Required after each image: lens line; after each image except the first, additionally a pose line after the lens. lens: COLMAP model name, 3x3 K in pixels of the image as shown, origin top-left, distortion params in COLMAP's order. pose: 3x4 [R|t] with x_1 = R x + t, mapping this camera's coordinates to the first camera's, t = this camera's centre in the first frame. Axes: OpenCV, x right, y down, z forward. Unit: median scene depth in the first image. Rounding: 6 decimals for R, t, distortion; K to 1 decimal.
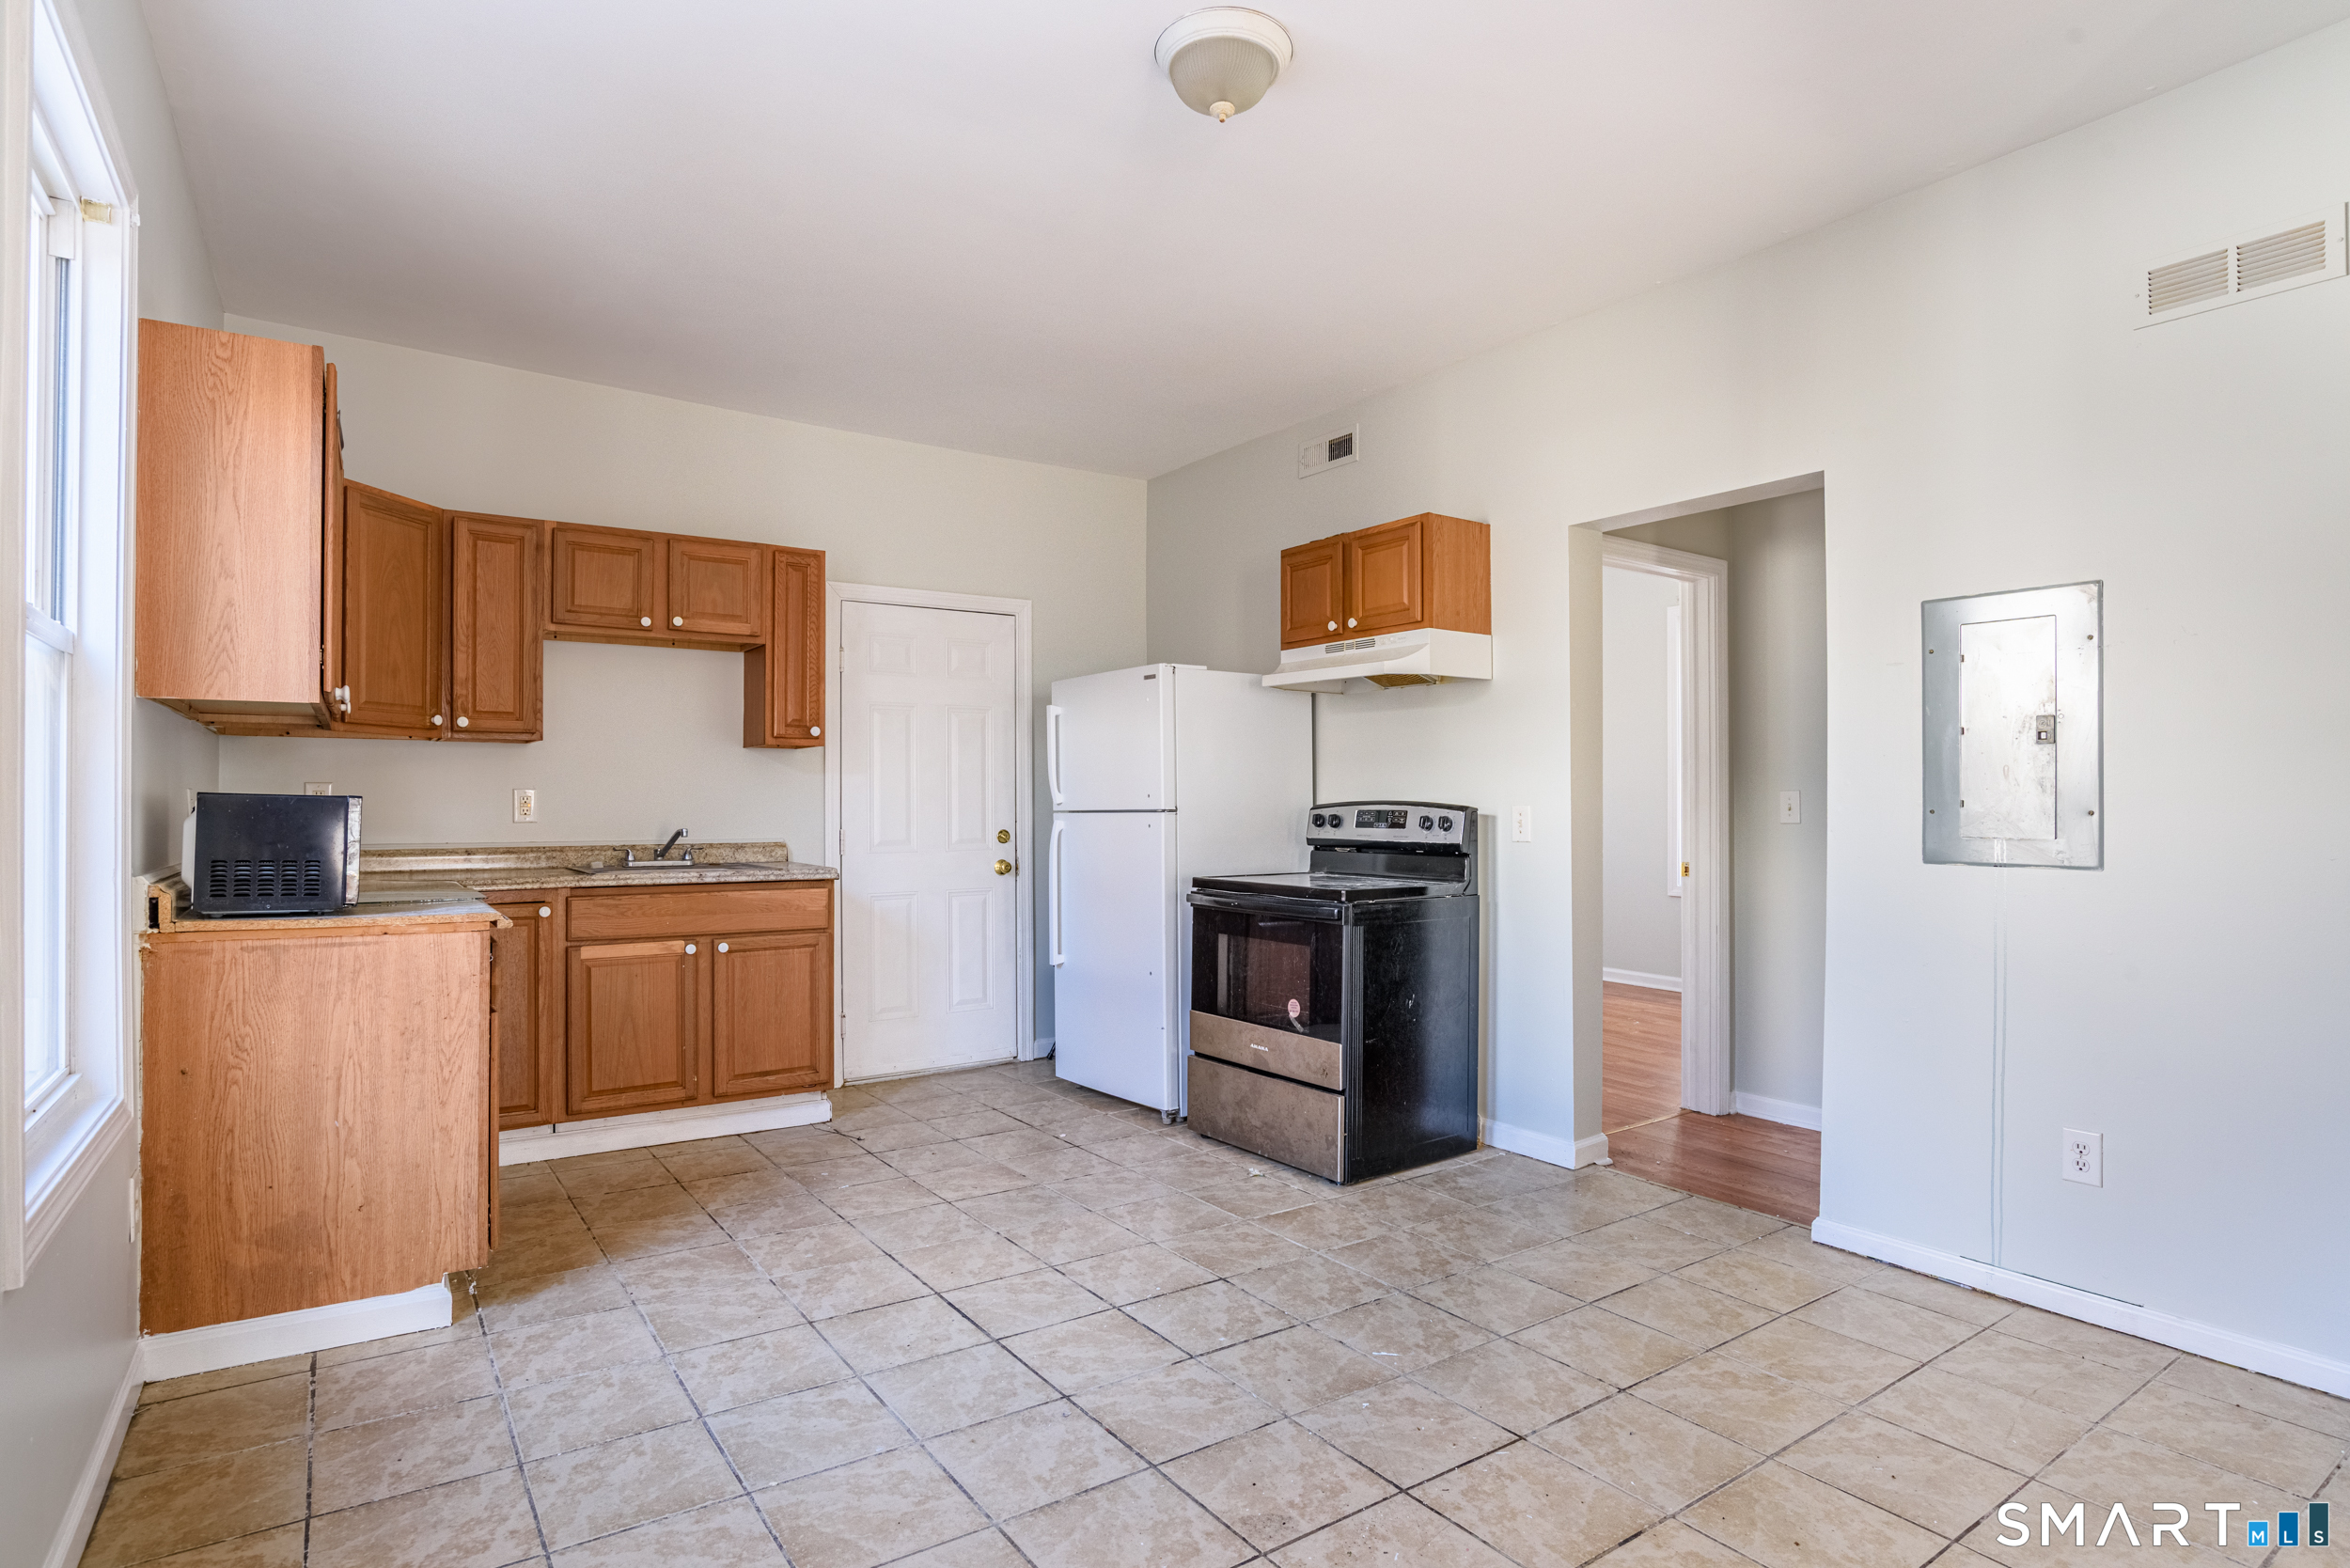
lens RADIAL K [[1214.7, 0, 1179.5], [0, 1214.7, 807.6], [0, 0, 1]] dist [-0.045919, 0.016132]
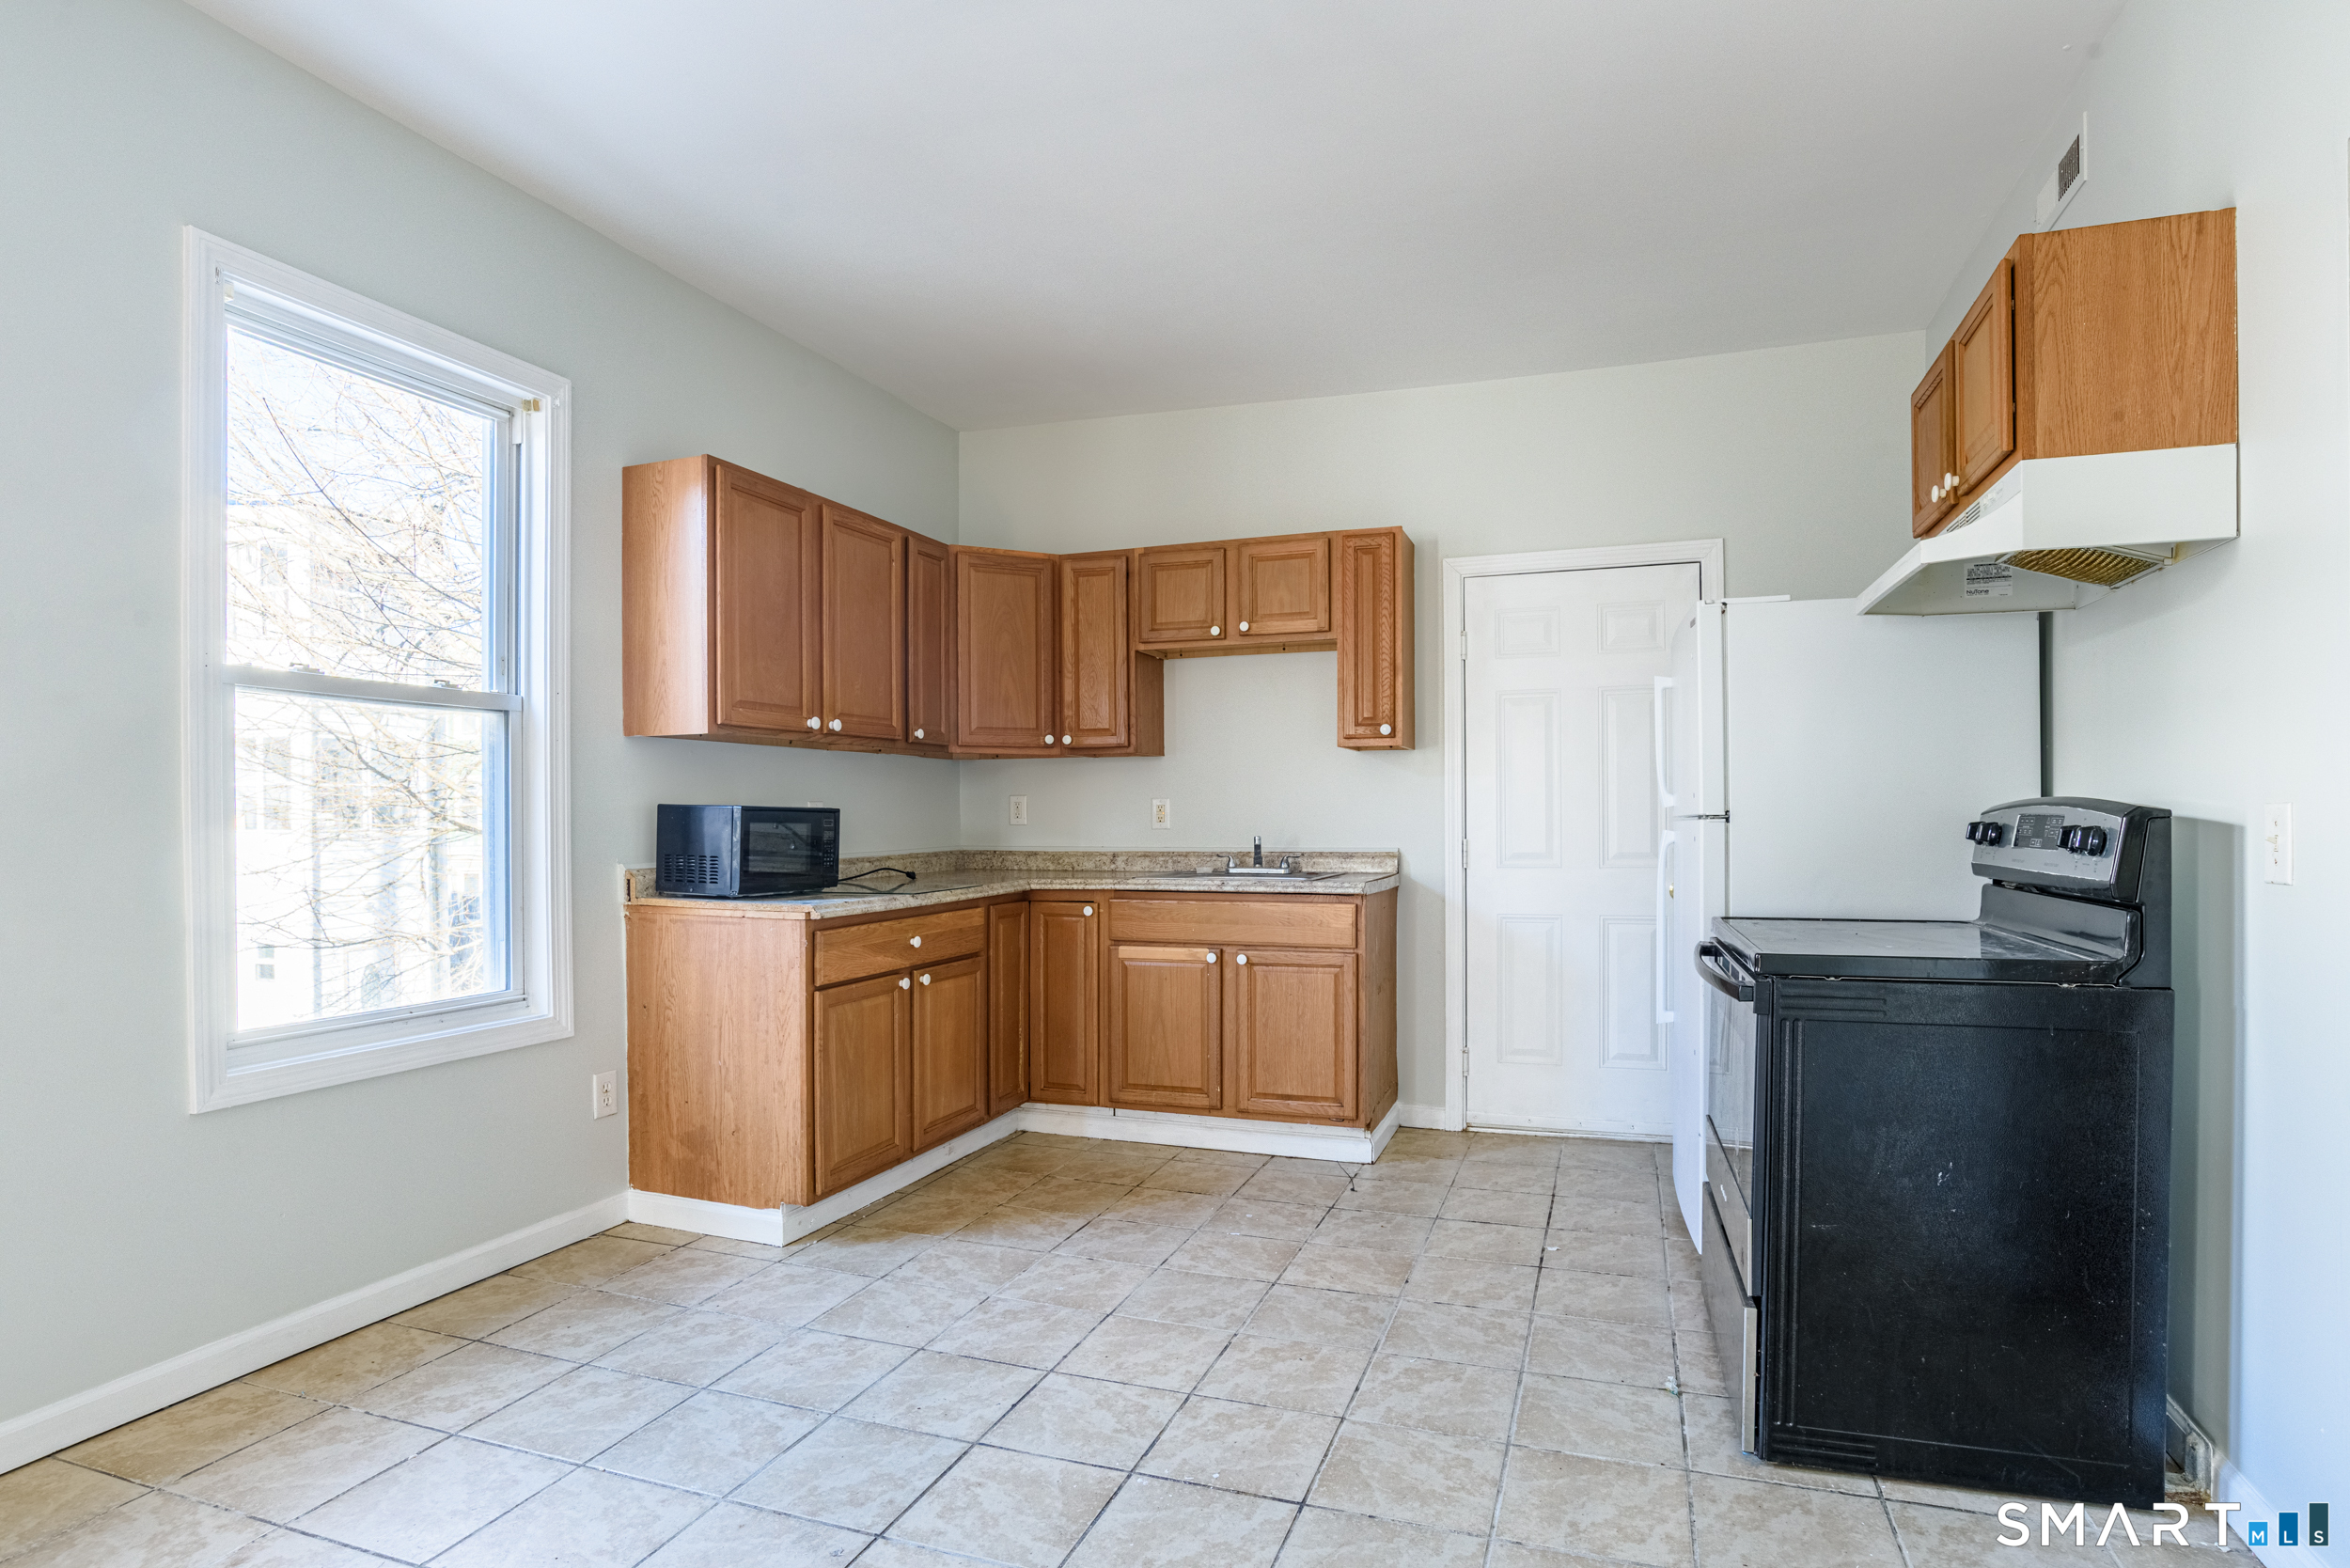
lens RADIAL K [[1214.7, 0, 1209.8], [0, 1214.7, 838.1], [0, 0, 1]] dist [-0.045919, 0.016132]
pose [[0.593245, 0.011464, -0.804940, 0.404232], [0.002110, 0.999873, 0.015795, 0.003565], [0.805019, -0.011069, 0.593145, 0.417785]]
